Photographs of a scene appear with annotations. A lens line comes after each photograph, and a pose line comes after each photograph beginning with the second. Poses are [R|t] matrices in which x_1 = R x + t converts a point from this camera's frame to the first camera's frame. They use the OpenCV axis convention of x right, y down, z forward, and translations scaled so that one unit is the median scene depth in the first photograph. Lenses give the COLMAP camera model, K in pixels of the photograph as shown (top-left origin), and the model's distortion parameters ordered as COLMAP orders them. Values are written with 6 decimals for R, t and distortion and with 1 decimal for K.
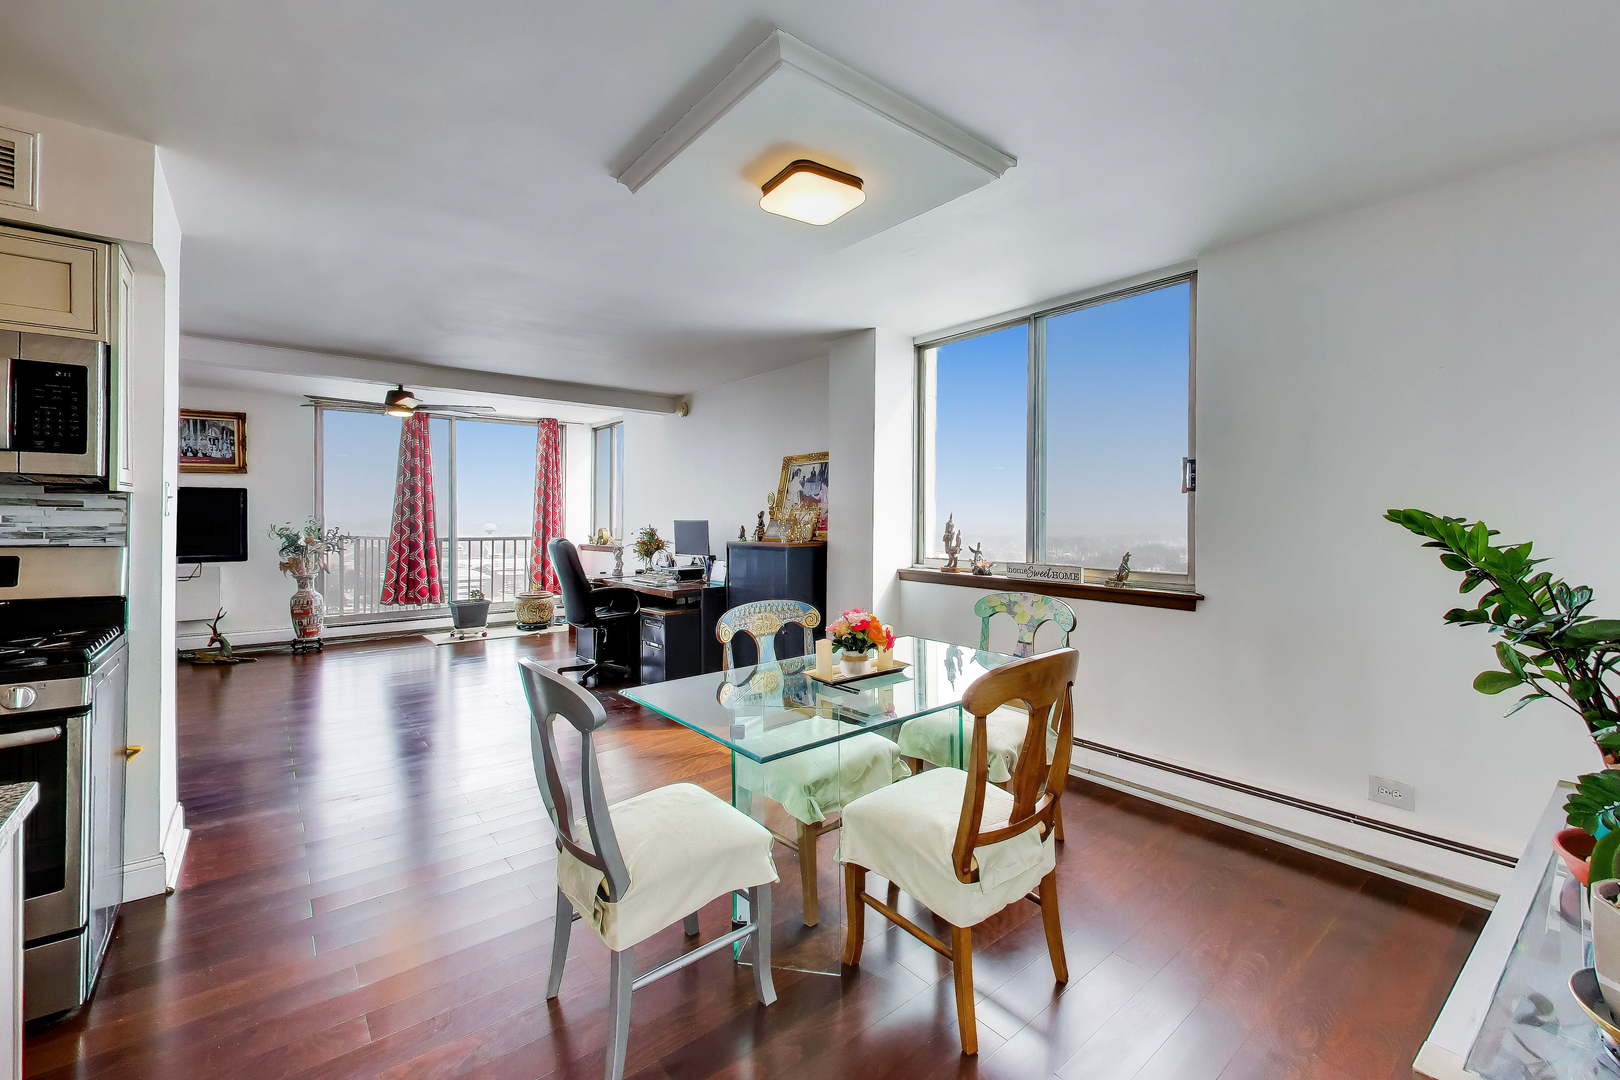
lens RADIAL K [[638.0, 0, 809.9], [0, 638.0, 523.5], [0, 0, 1]] dist [0.001141, -0.000103]
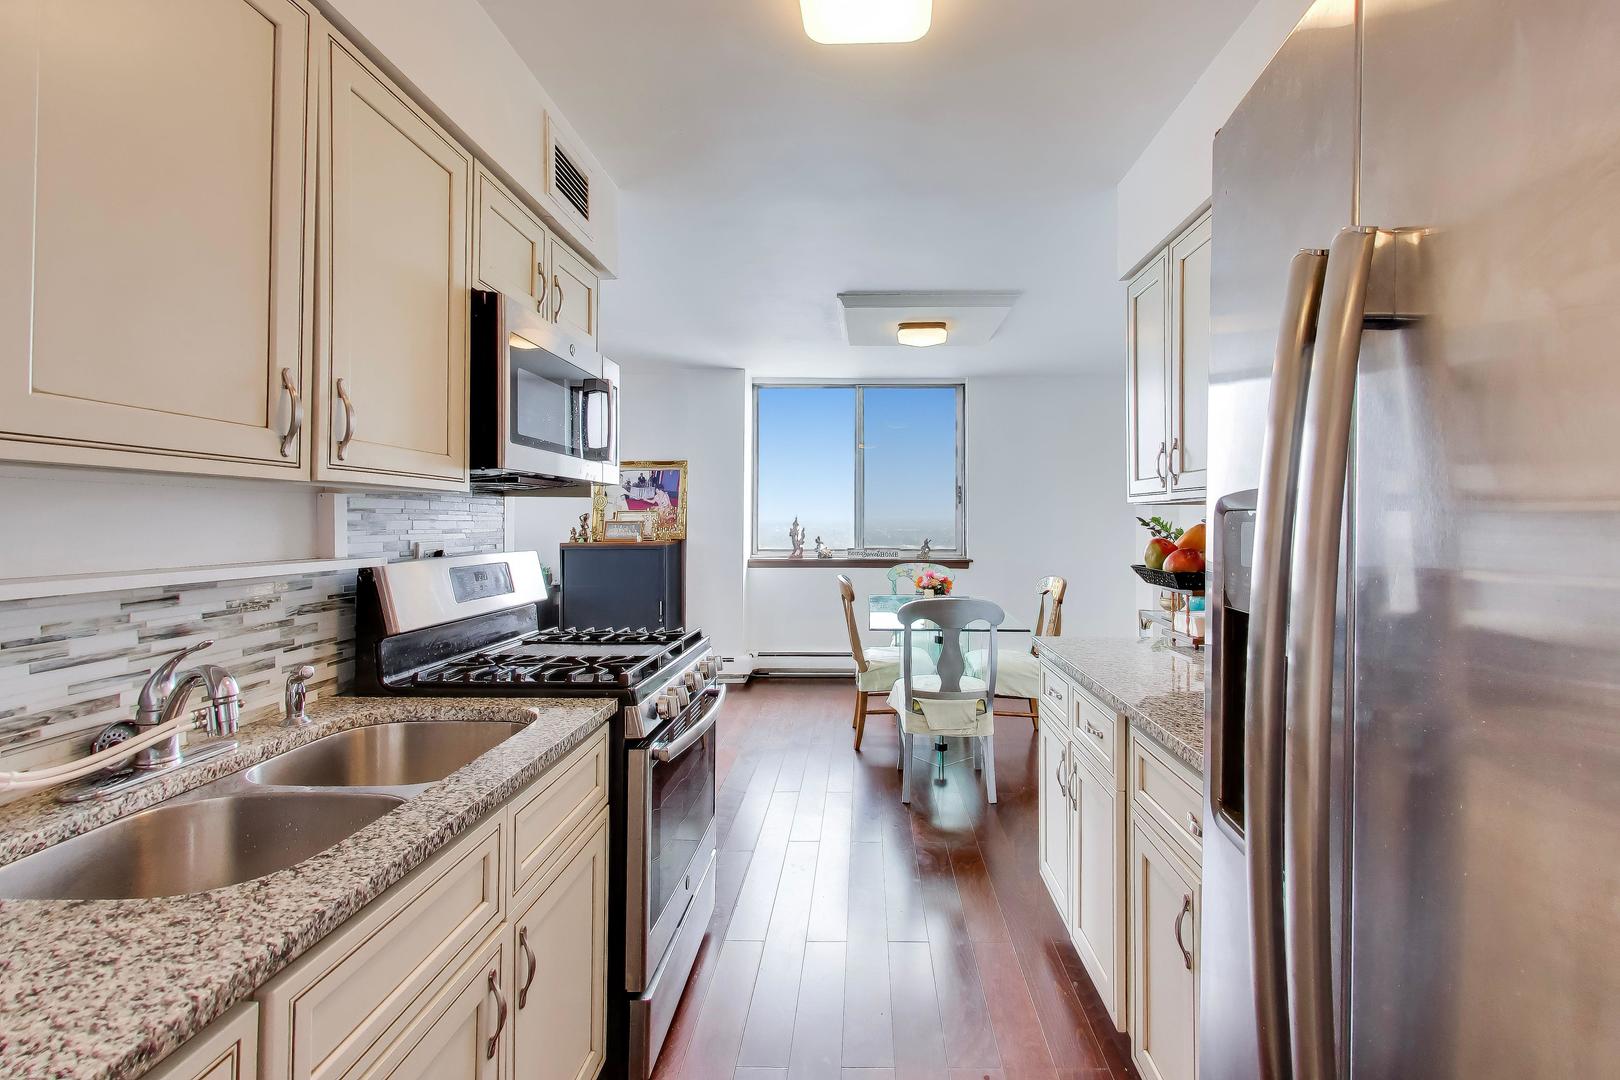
lens RADIAL K [[638.0, 0, 809.9], [0, 638.0, 523.5], [0, 0, 1]] dist [0.001141, -0.000103]
pose [[0.687752, -0.017360, 0.725738, -0.766459], [0.011913, 0.999849, 0.012627, -0.015881], [-0.725848, -0.000038, 0.687855, 0.040501]]
